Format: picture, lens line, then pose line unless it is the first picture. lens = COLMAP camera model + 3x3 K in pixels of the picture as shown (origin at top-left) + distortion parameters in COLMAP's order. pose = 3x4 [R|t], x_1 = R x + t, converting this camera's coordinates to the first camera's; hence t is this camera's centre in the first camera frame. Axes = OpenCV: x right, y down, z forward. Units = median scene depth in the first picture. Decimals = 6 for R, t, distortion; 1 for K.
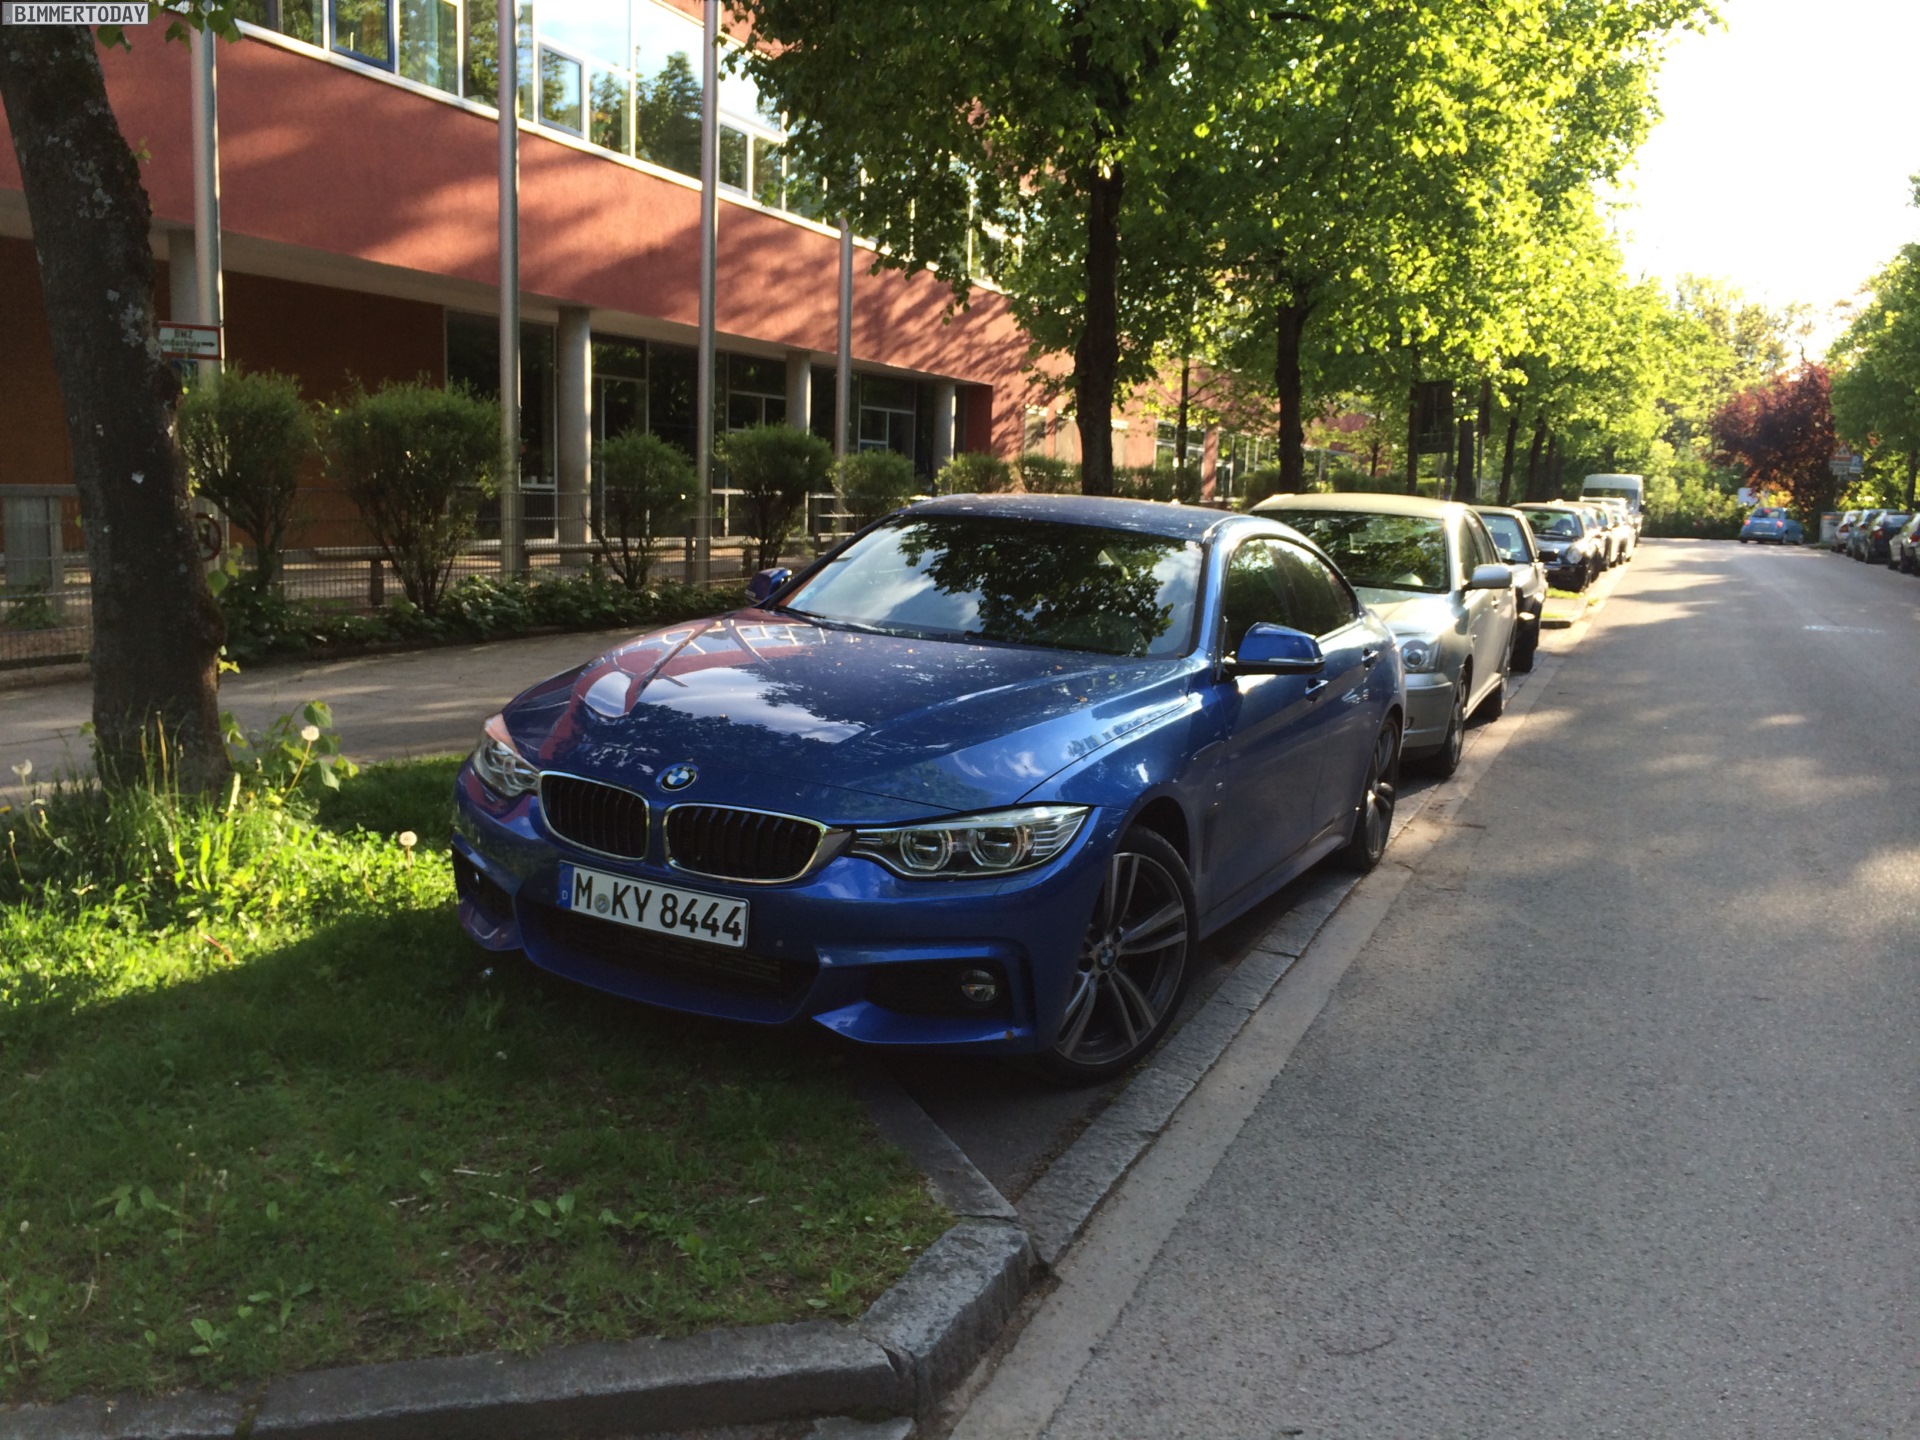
lens RADIAL K [[1679.9, 0, 960.0], [0, 1679.9, 720.0], [0, 0, 1]] dist [-0.000116, -0.006968]
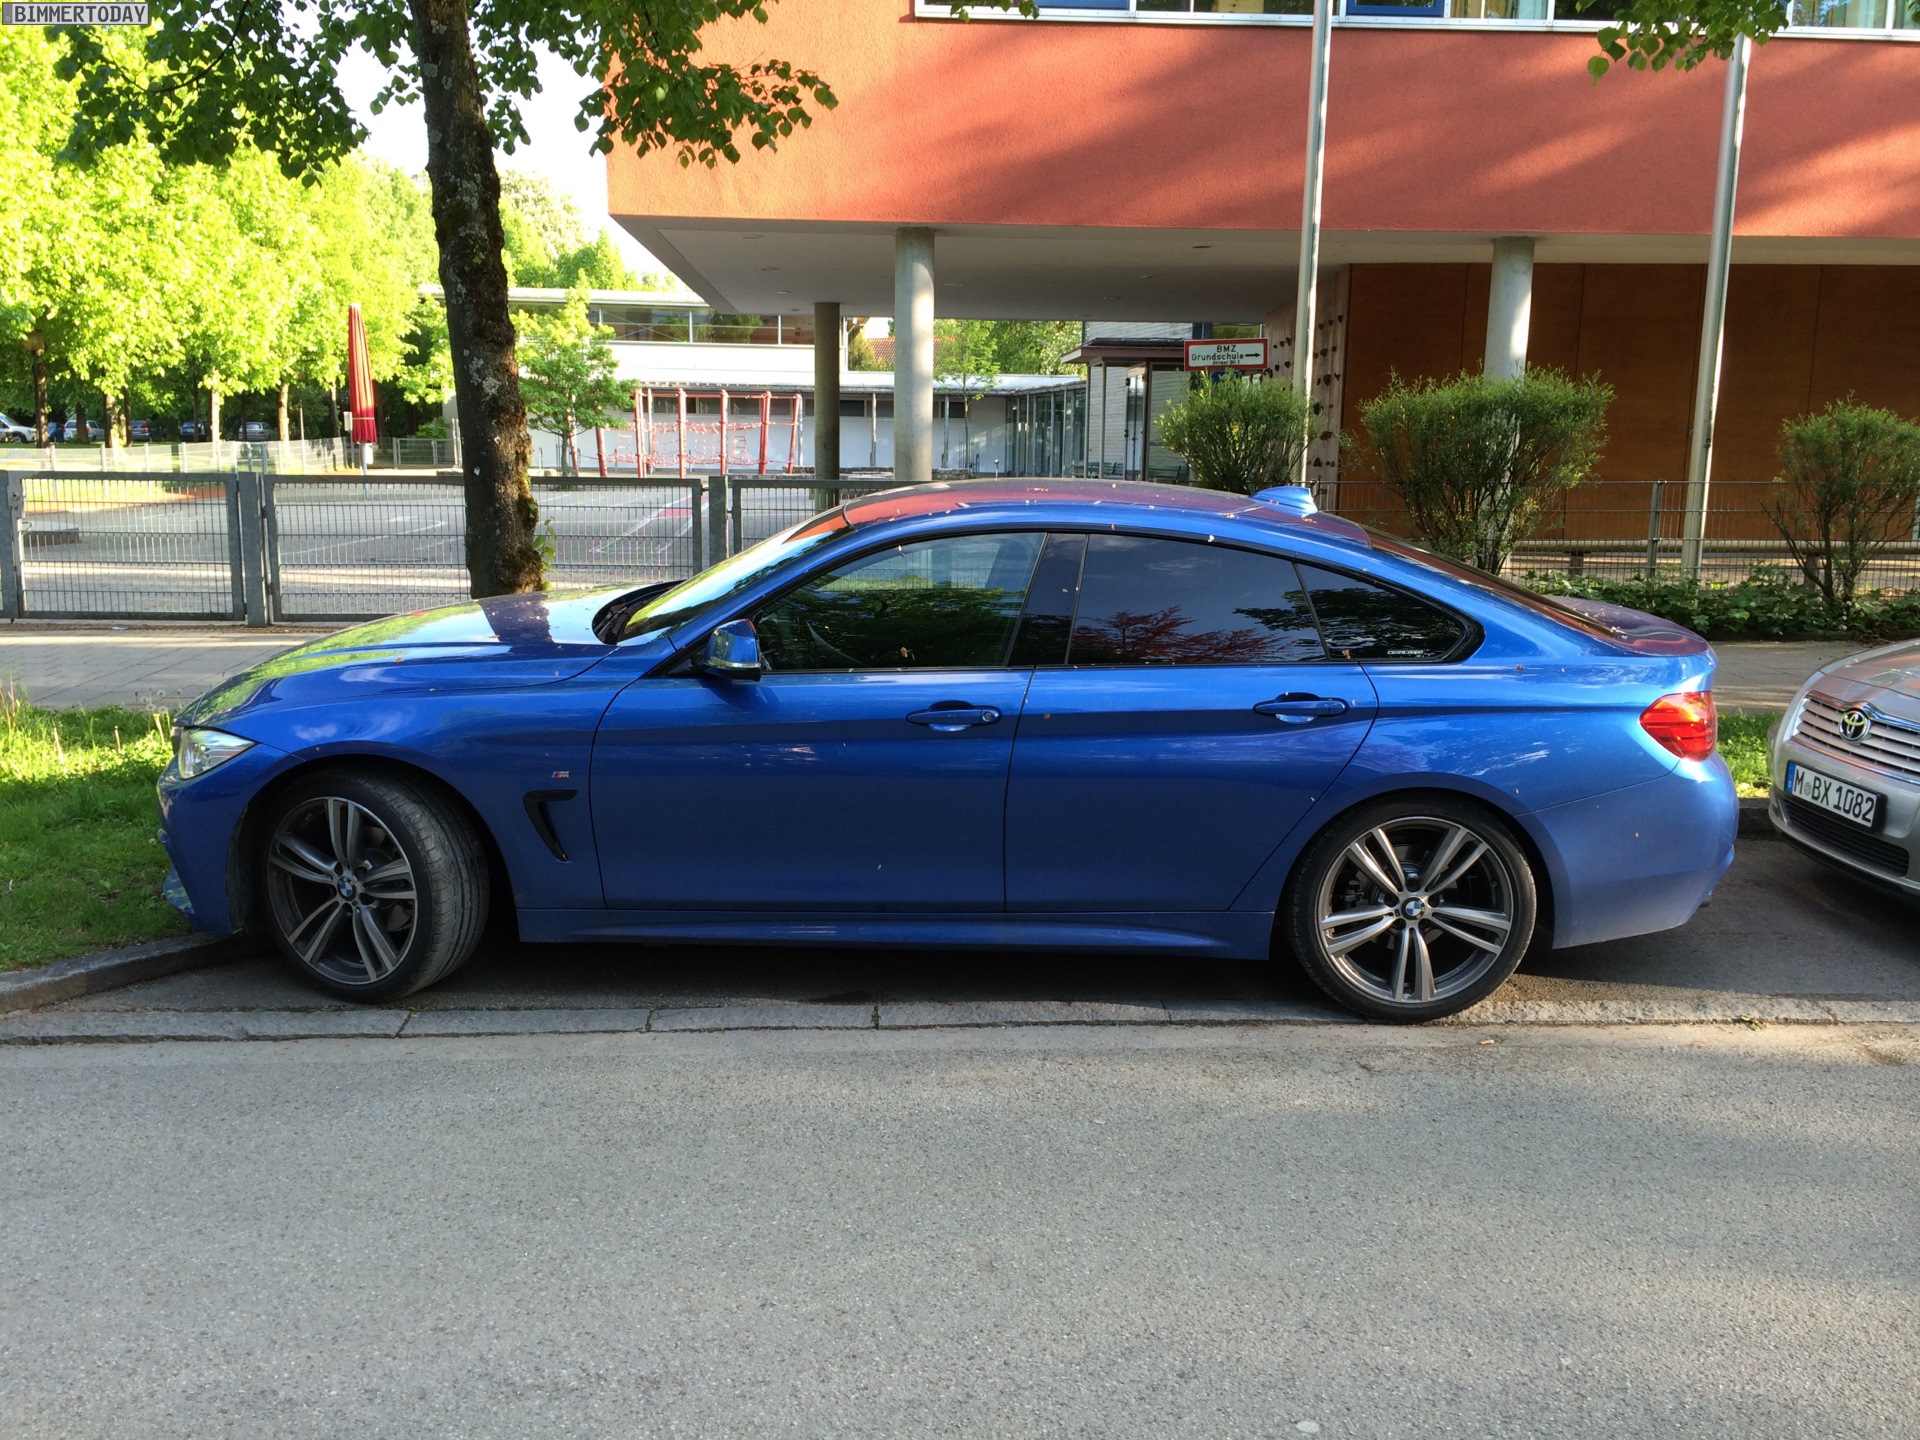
lens RADIAL K [[1679.9, 0, 960.0], [0, 1679.9, 720.0], [0, 0, 1]] dist [-0.000116, -0.006968]
pose [[0.442508, 0.124495, -0.888081, 1.090526], [-0.120387, 0.989599, 0.078740, -0.096989], [0.888647, 0.072070, 0.452893, 0.731546]]
